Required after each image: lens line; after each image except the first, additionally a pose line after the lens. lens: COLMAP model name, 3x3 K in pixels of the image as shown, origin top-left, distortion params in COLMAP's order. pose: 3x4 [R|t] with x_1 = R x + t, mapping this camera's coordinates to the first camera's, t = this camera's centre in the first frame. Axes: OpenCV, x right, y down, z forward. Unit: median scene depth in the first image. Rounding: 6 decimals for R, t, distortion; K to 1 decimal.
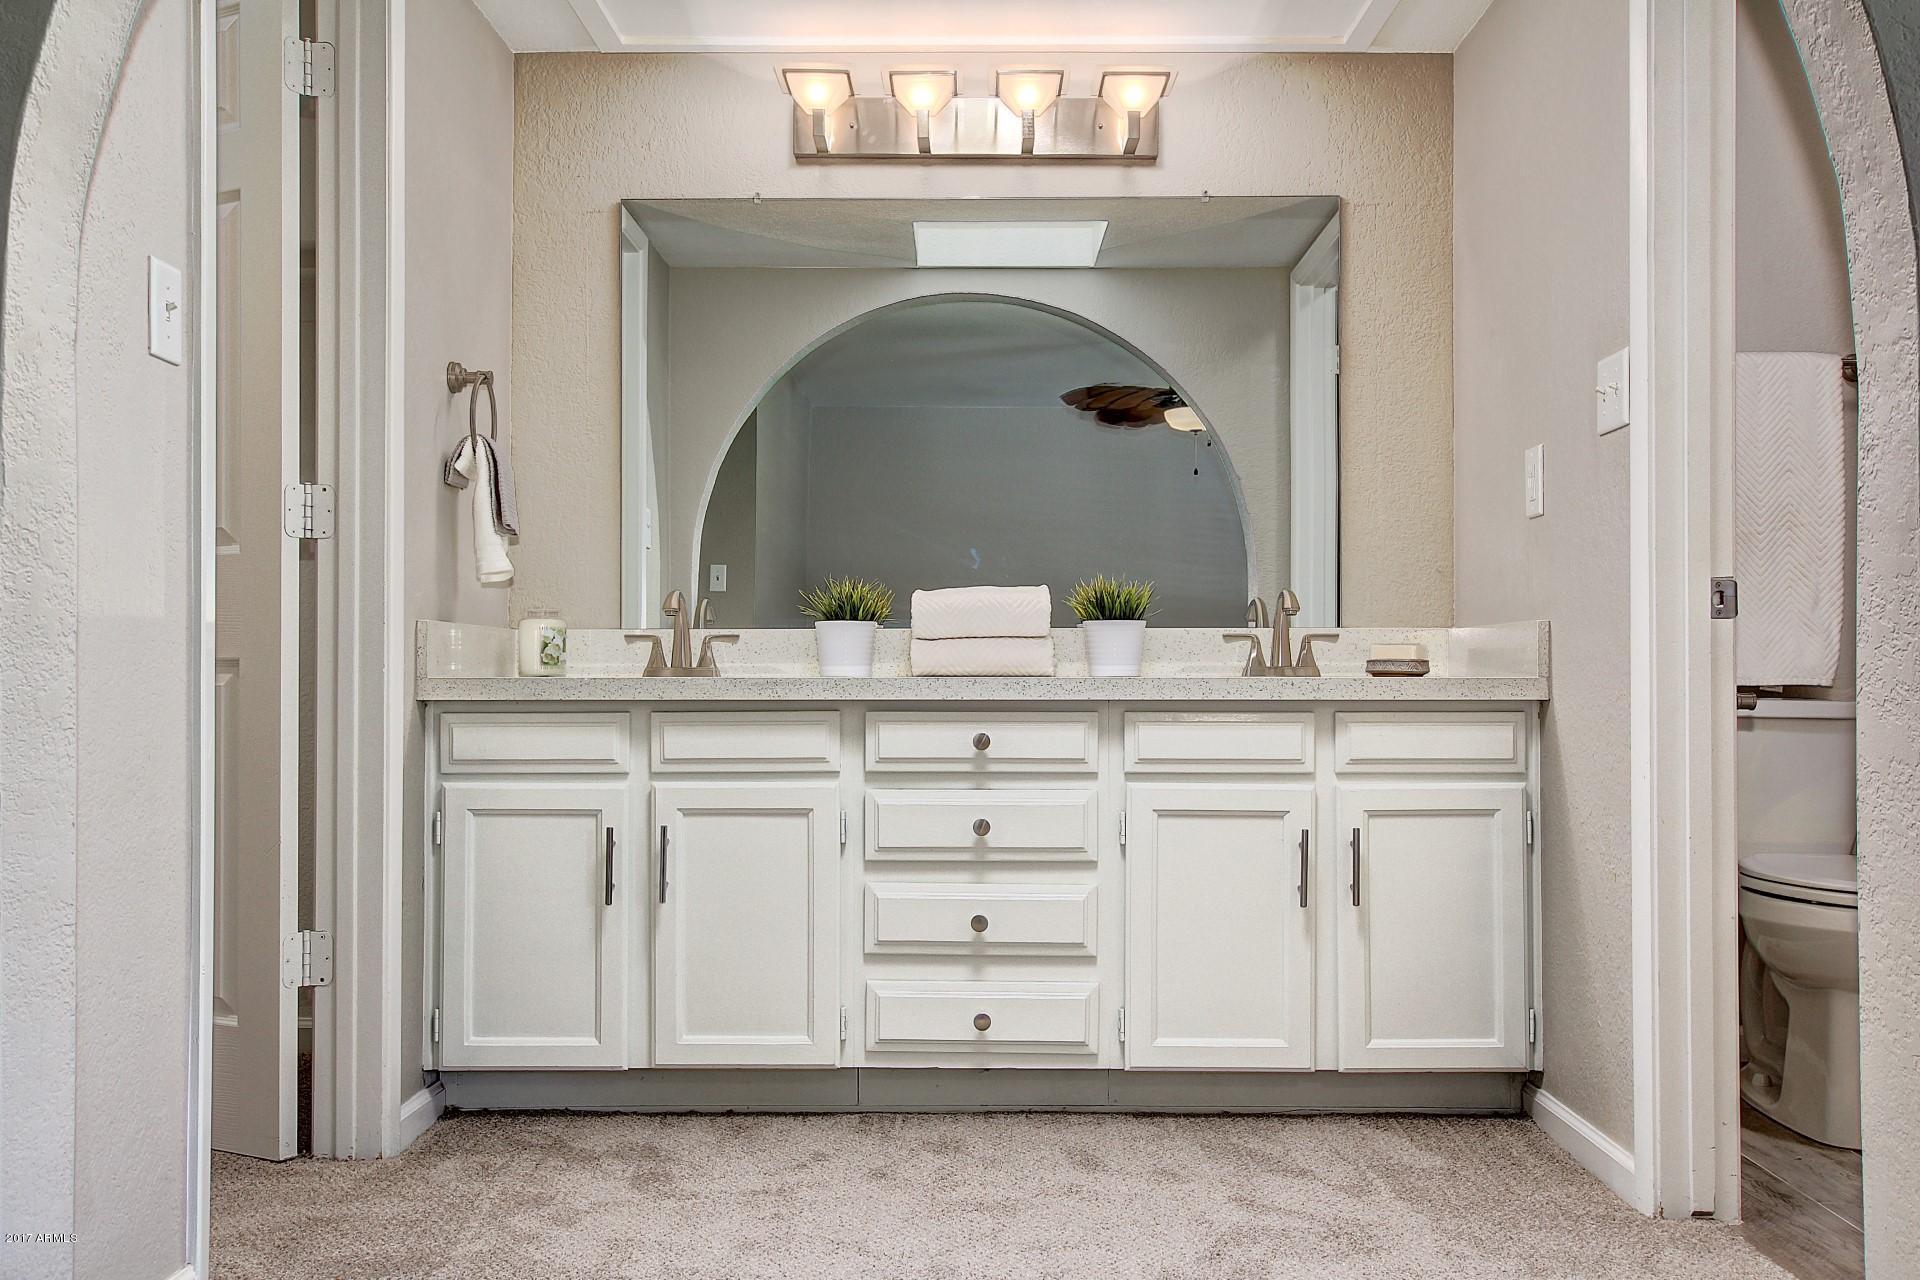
lens RADIAL K [[1612.2, 0, 962.5], [0, 1612.2, 642.8], [0, 0, 1]] dist [-0.034246, 0.000666]
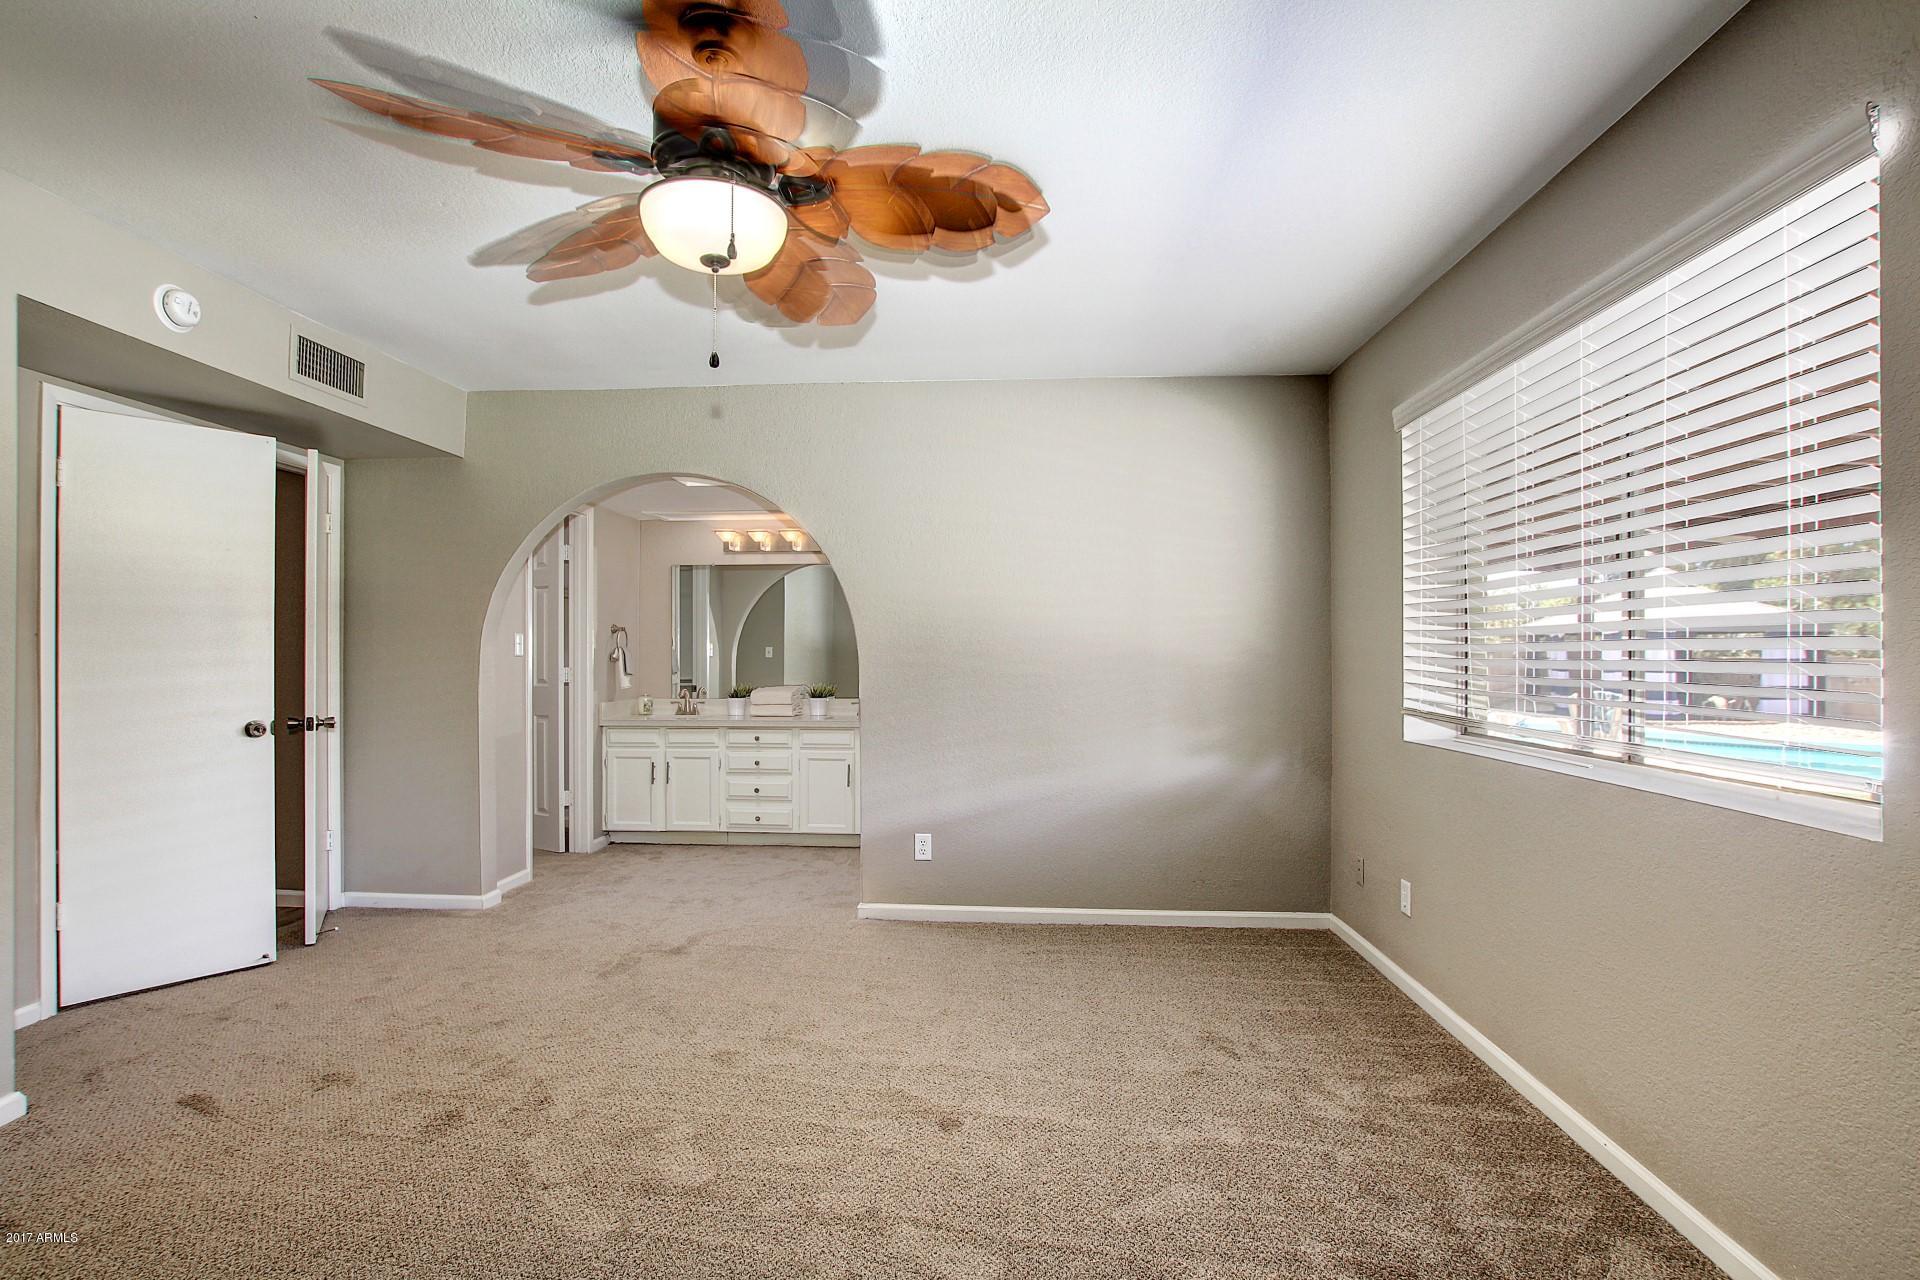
lens RADIAL K [[894.3, 0, 955.1], [0, 894.3, 641.5], [0, 0, 1]] dist [-0.016129, 0.000538]
pose [[0.997968, 0.000488, -0.063723, 0.554234], [-0.001026, 0.999964, -0.008412, -0.129154], [0.063716, 0.008460, 0.997932, -0.890207]]
